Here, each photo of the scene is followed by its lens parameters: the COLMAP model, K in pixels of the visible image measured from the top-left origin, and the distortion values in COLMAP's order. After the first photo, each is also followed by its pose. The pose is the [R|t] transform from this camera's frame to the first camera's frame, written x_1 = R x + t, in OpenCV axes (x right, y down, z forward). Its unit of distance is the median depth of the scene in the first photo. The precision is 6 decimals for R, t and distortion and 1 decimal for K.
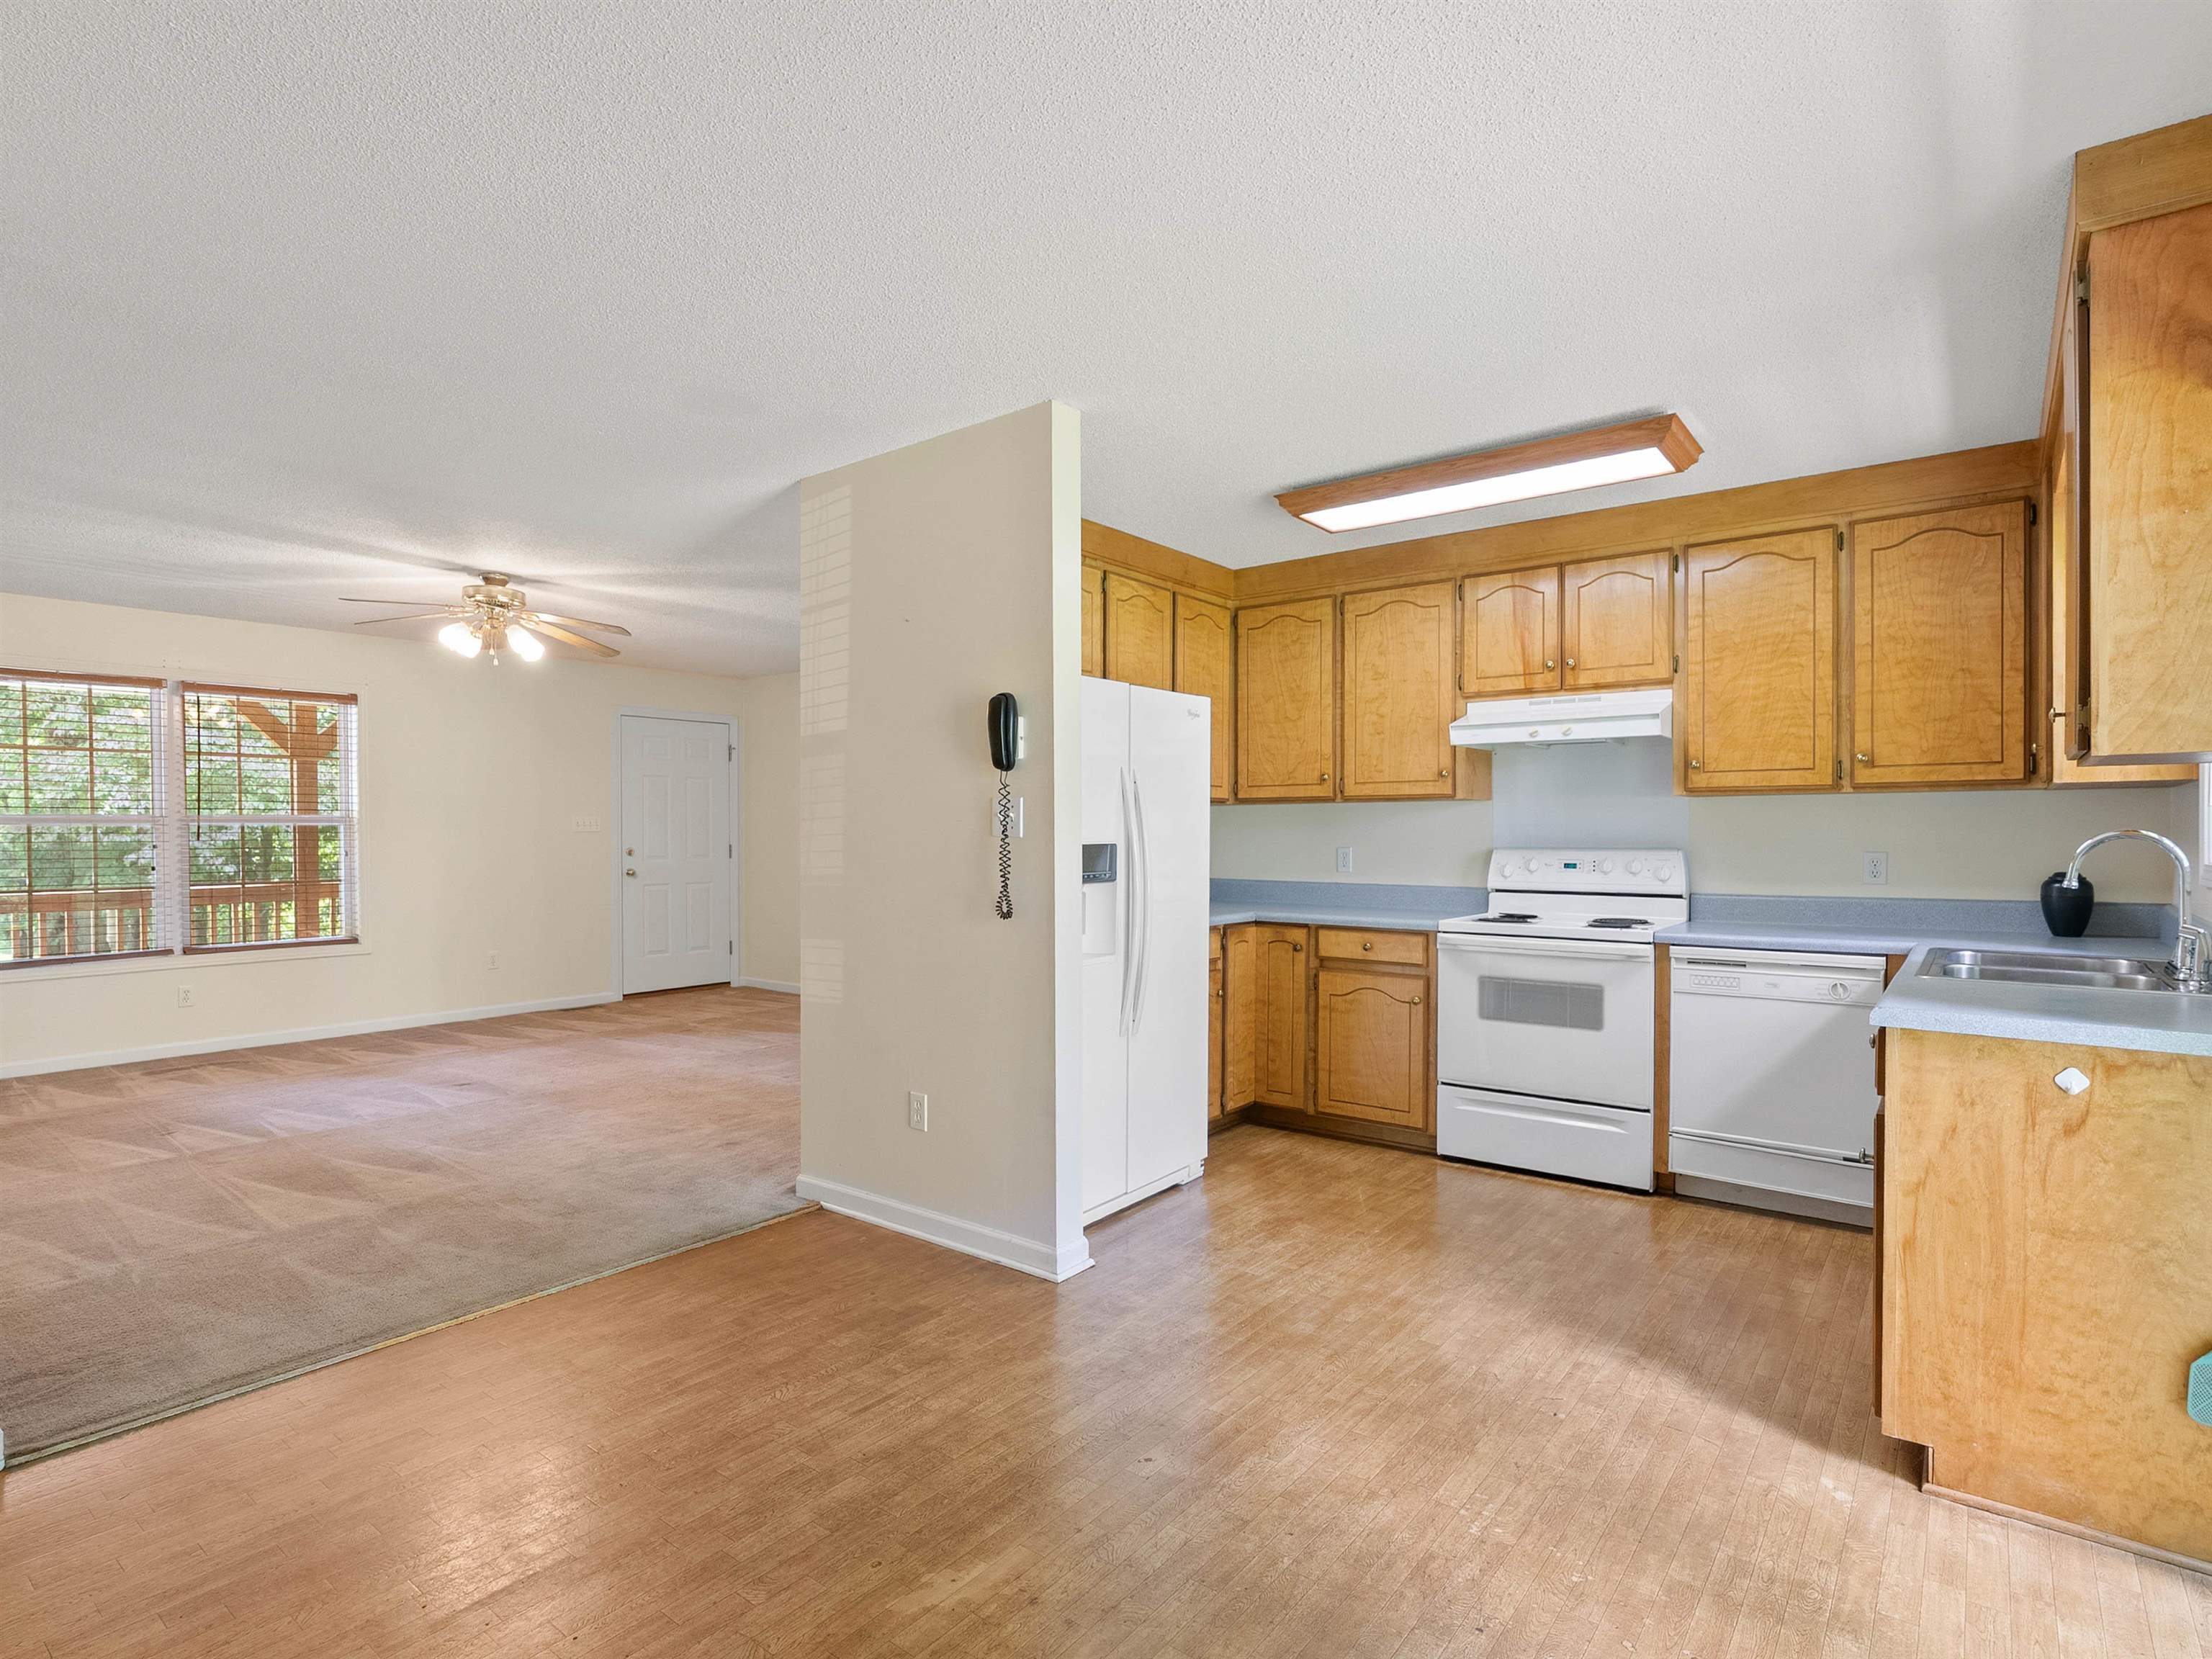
lens RADIAL K [[1124.6, 0, 1090.1], [0, 1124.6, 844.1], [0, 0, 1]] dist [-0.011189, 0.005547]
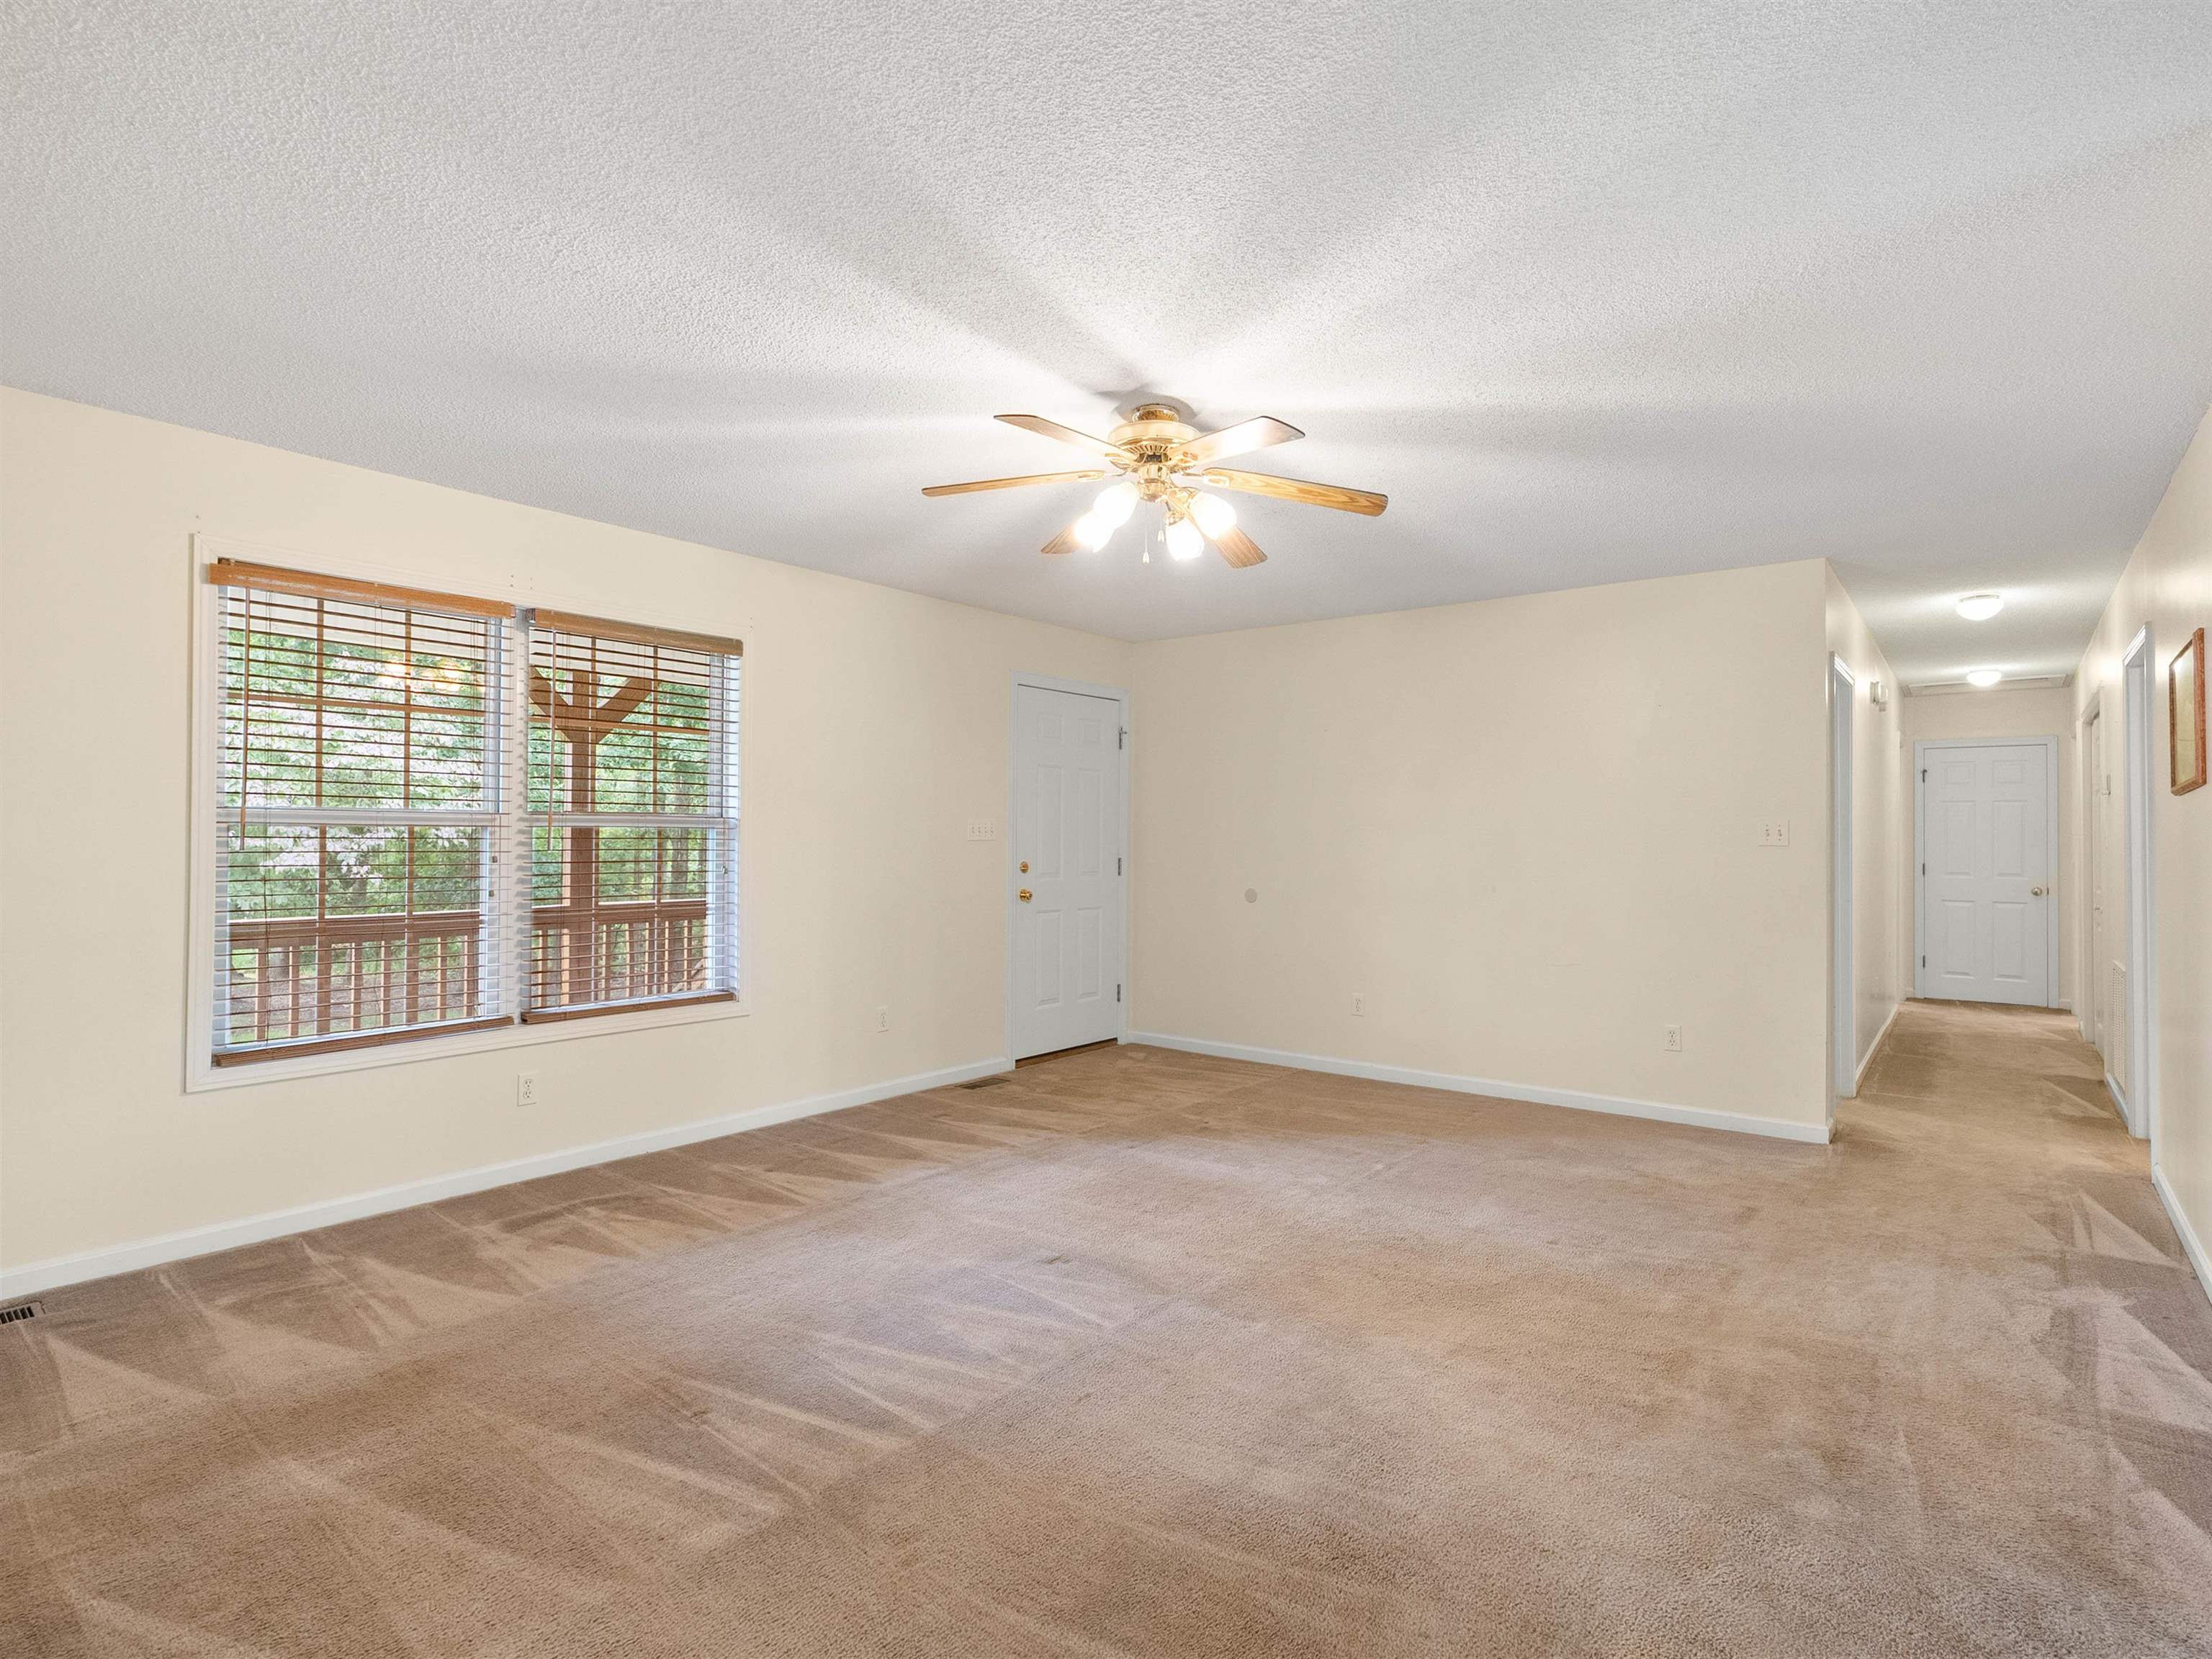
lens RADIAL K [[1124.6, 0, 1123.6], [0, 1124.6, 819.6], [0, 0, 1]] dist [-0.011189, 0.005547]
pose [[0.999932, 0.004734, -0.010688, -0.452599], [-0.005062, 0.999512, -0.030831, -0.003012], [0.010537, 0.030883, 0.999467, 0.343104]]
